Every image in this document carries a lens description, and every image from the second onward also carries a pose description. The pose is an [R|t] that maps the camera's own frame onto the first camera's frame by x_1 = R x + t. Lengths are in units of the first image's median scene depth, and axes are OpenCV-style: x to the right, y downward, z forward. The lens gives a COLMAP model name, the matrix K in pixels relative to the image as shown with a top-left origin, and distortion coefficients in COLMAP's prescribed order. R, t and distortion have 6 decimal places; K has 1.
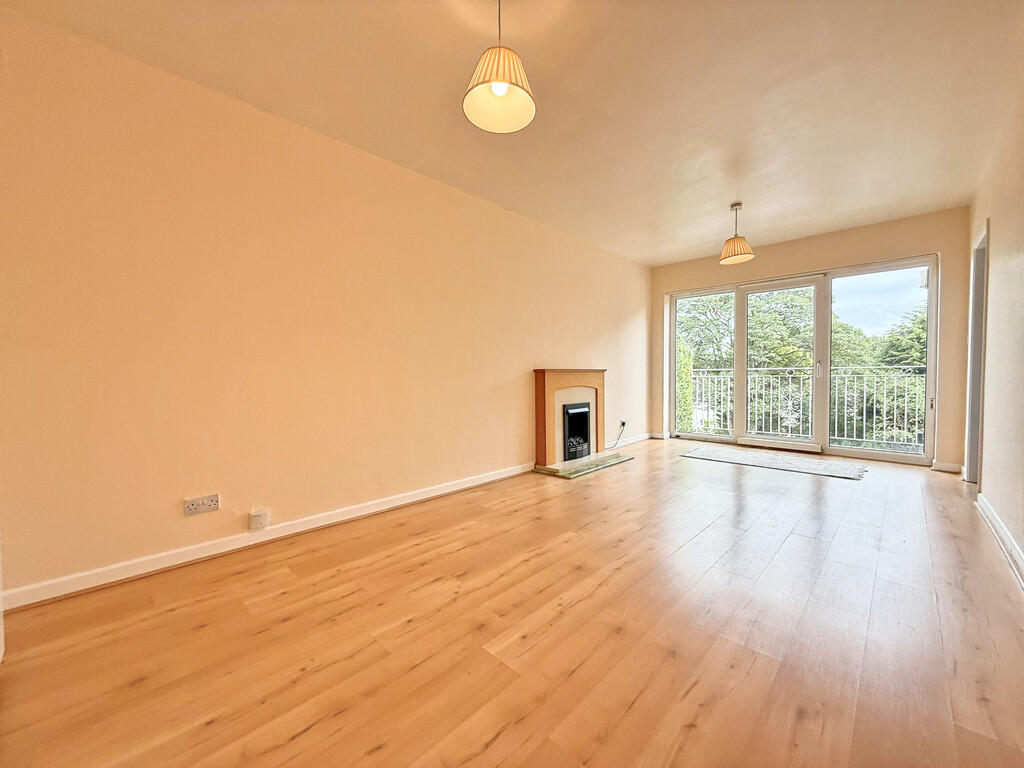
lens RADIAL K [[403.7, 0, 511.2], [0, 403.7, 386.3], [0, 0, 1]] dist [-0.002245, 0.000023]
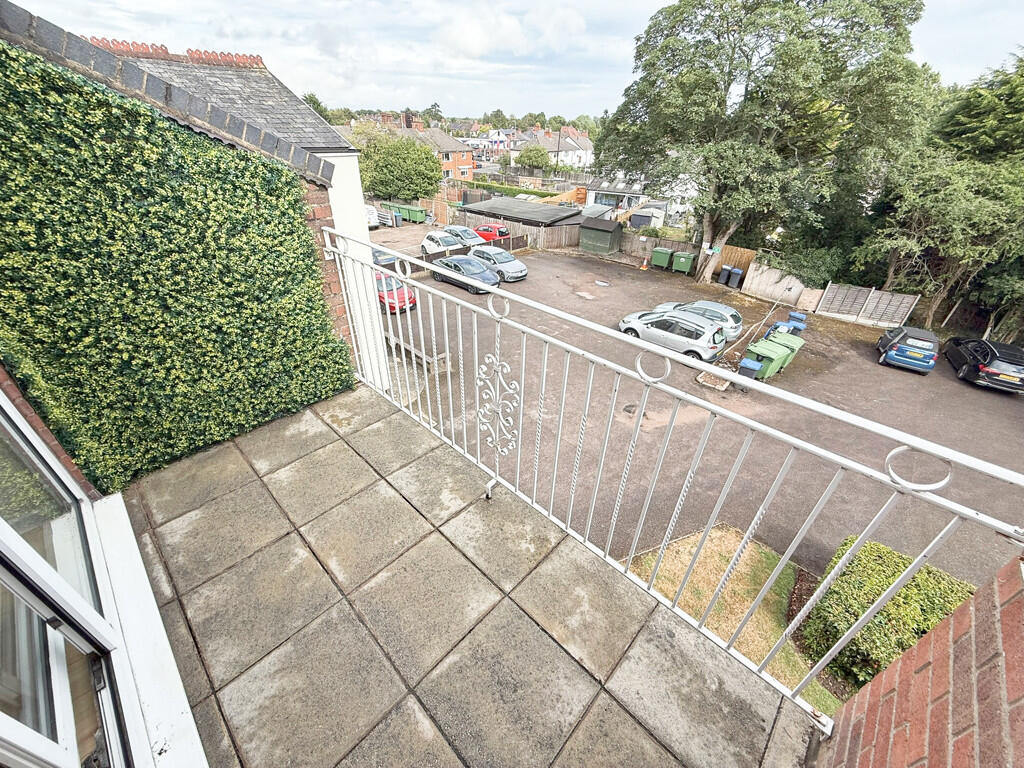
lens RADIAL K [[403.7, 0, 510.3], [0, 403.7, 385.7], [0, 0, 1]] dist [-0.002245, 0.000023]
pose [[0.999545, 0.013380, 0.027038, 0.176716], [-0.025513, 0.853220, 0.520927, -0.033583], [-0.016100, -0.521380, 0.853173, 0.199096]]
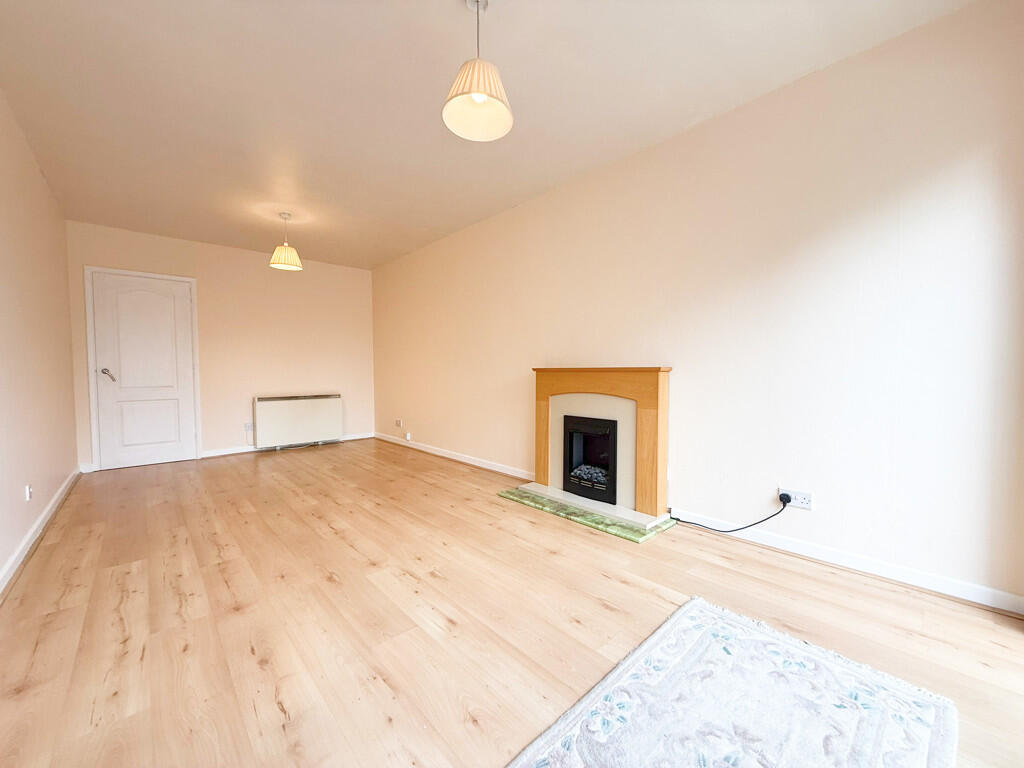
lens RADIAL K [[403.7, 0, 512.5], [0, 403.7, 383.9], [0, 0, 1]] dist [-0.002245, 0.000023]
pose [[-0.061593, 0.035757, -0.997461, 0.923299], [-0.031075, 0.998805, 0.037724, -0.039553], [0.997617, 0.033320, -0.060409, 0.990512]]
